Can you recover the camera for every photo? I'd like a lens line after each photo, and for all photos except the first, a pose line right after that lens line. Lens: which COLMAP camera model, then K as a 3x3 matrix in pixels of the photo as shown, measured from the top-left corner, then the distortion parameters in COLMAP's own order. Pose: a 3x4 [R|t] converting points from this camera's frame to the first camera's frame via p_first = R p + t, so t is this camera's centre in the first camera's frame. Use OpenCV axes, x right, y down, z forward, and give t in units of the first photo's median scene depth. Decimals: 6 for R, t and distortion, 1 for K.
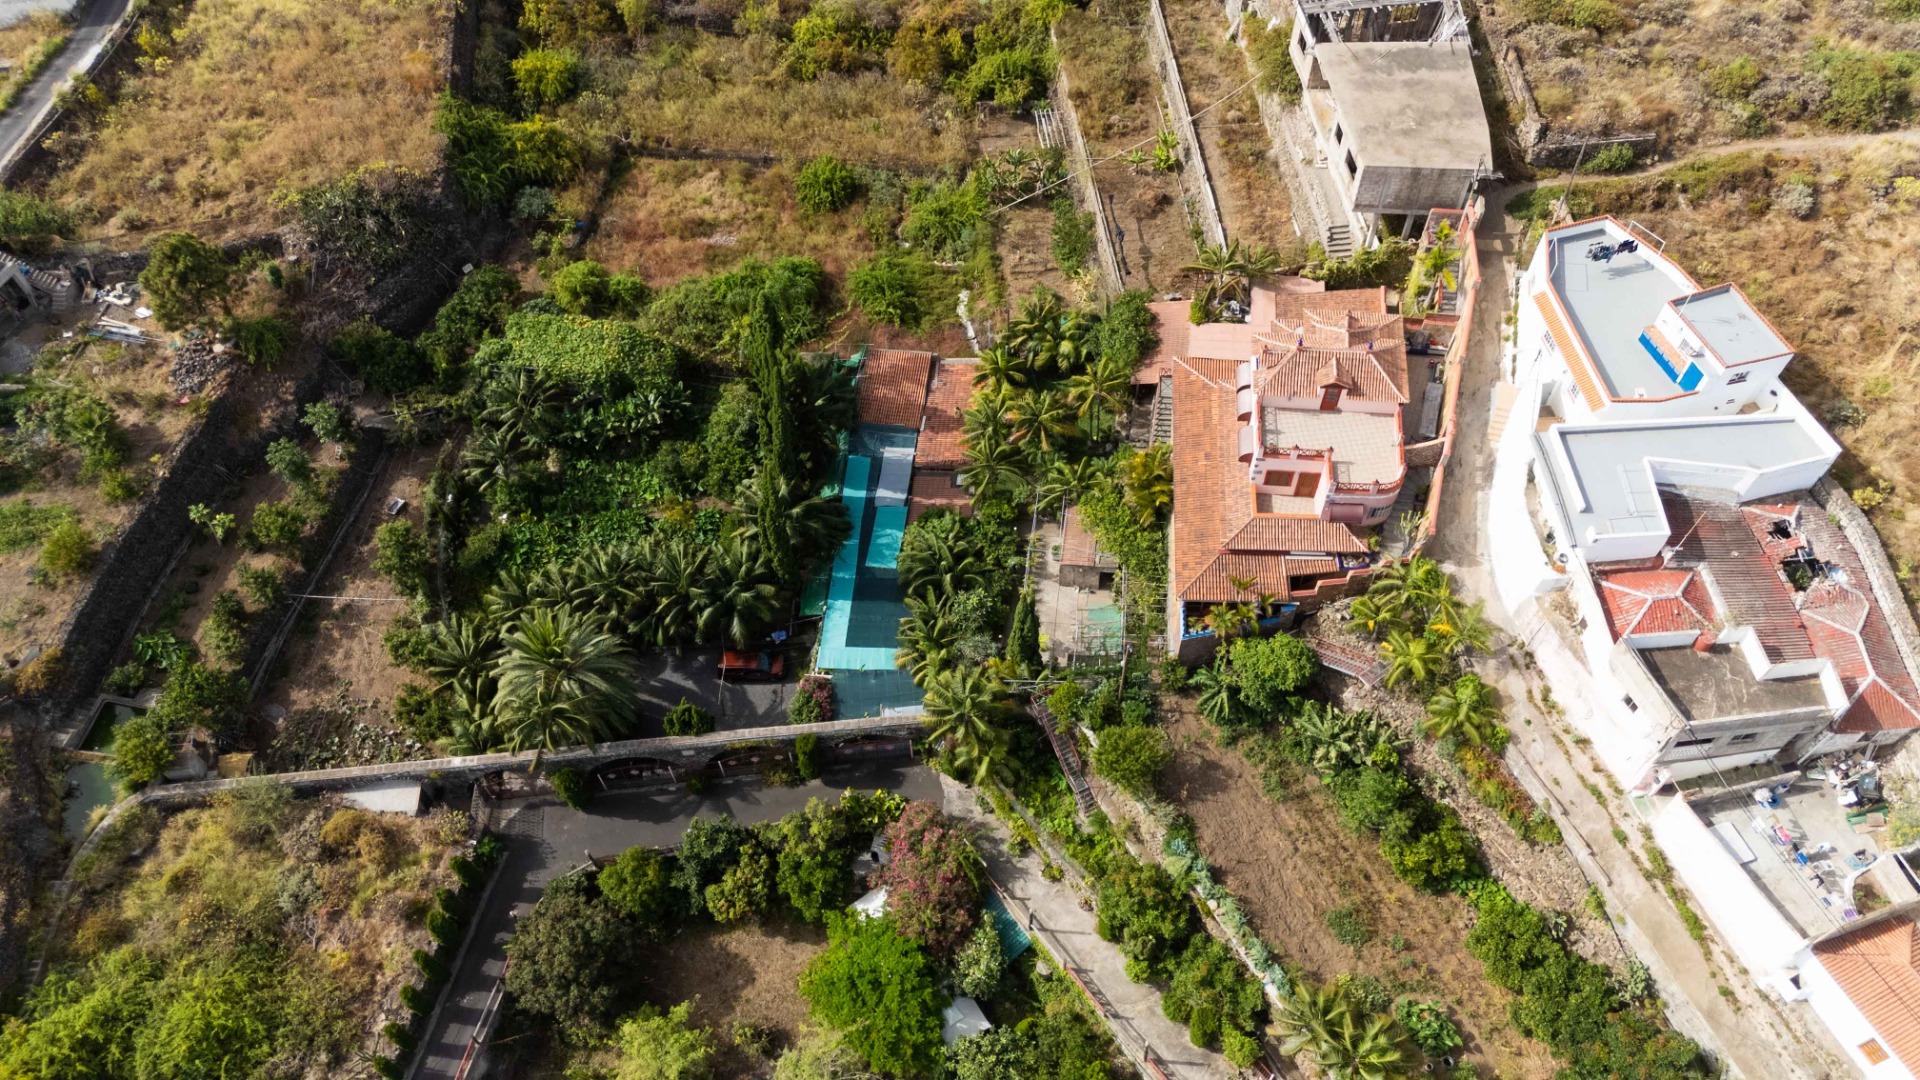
lens RADIAL K [[1415.6, 0, 964.6], [0, 1415.6, 539.5], [0, 0, 1]] dist [0.062923, -0.046416]
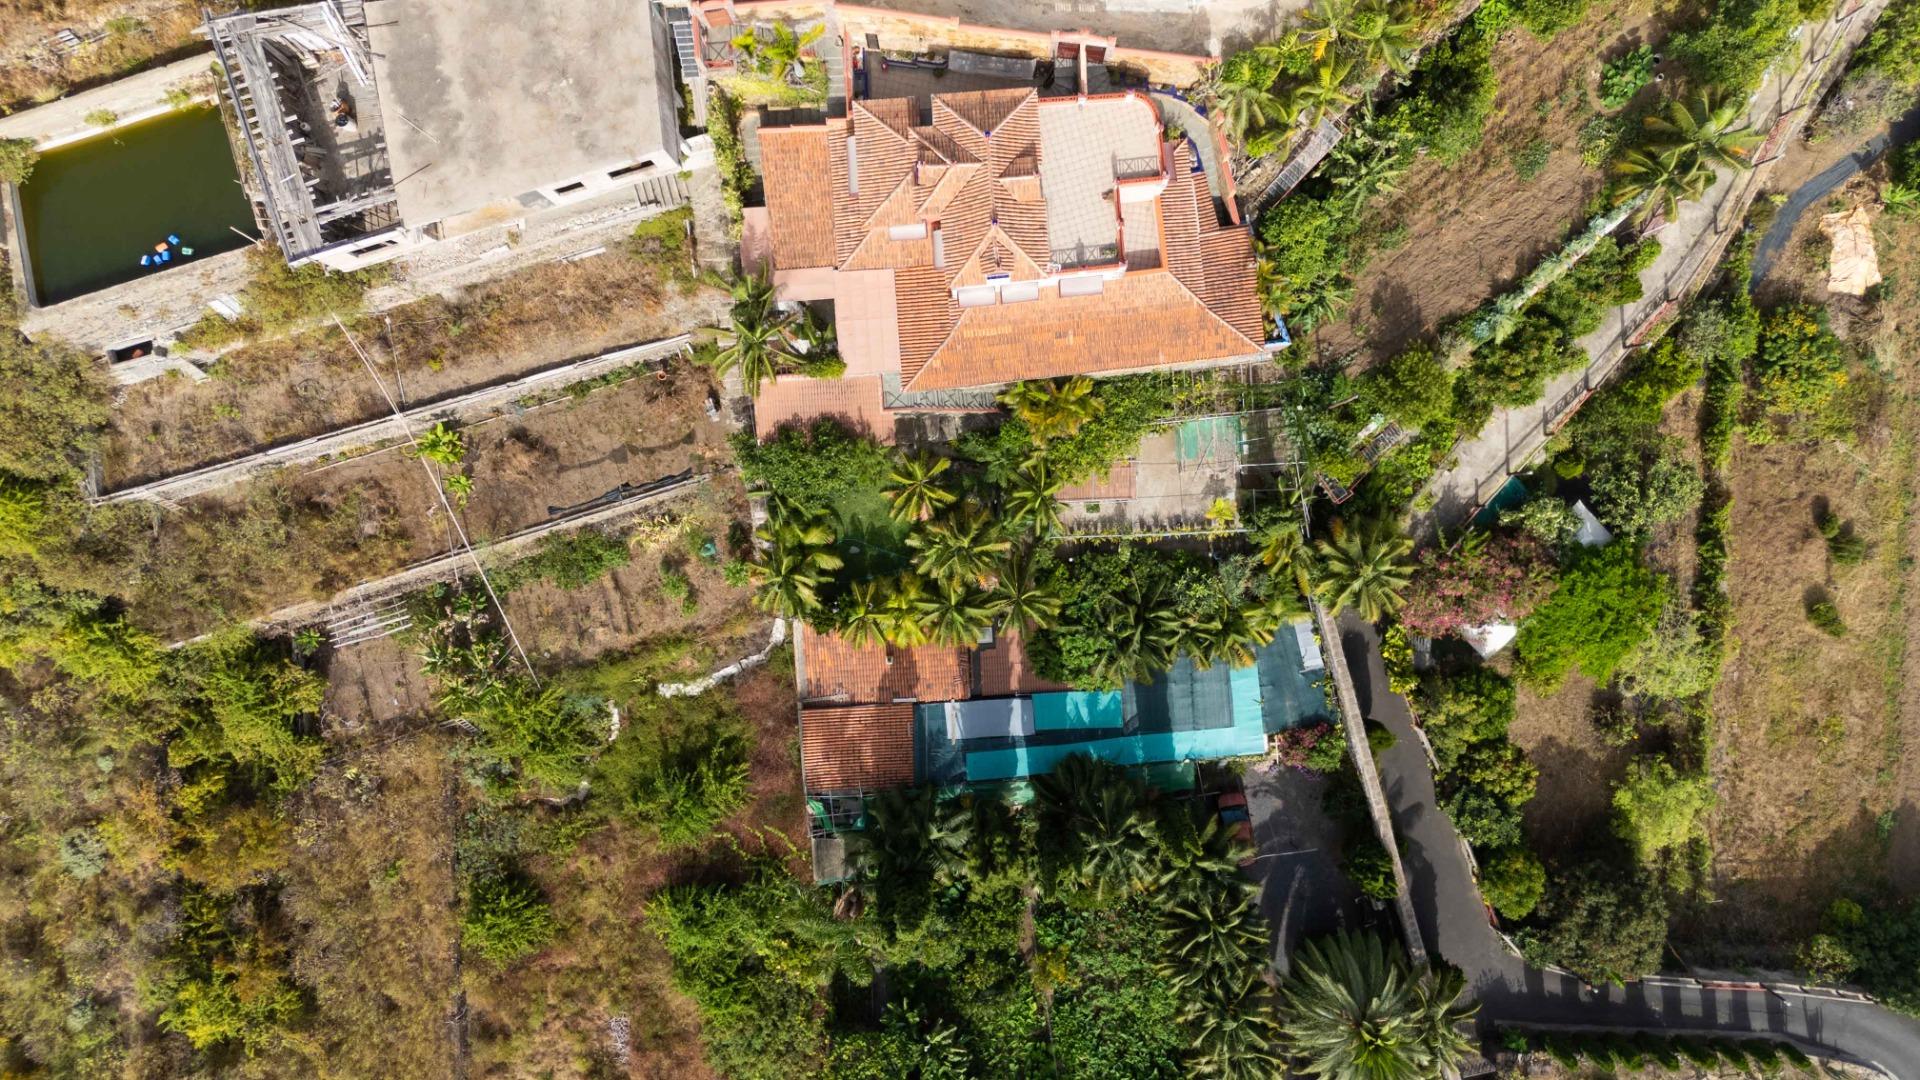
lens RADIAL K [[1415.6, 0, 964.6], [0, 1415.6, 539.5], [0, 0, 1]] dist [0.062923, -0.046416]
pose [[-0.175500, -0.984431, 0.009760, 0.051061], [0.822546, -0.141178, 0.550897, -0.526025], [-0.540942, 0.104711, 0.834516, 0.323462]]
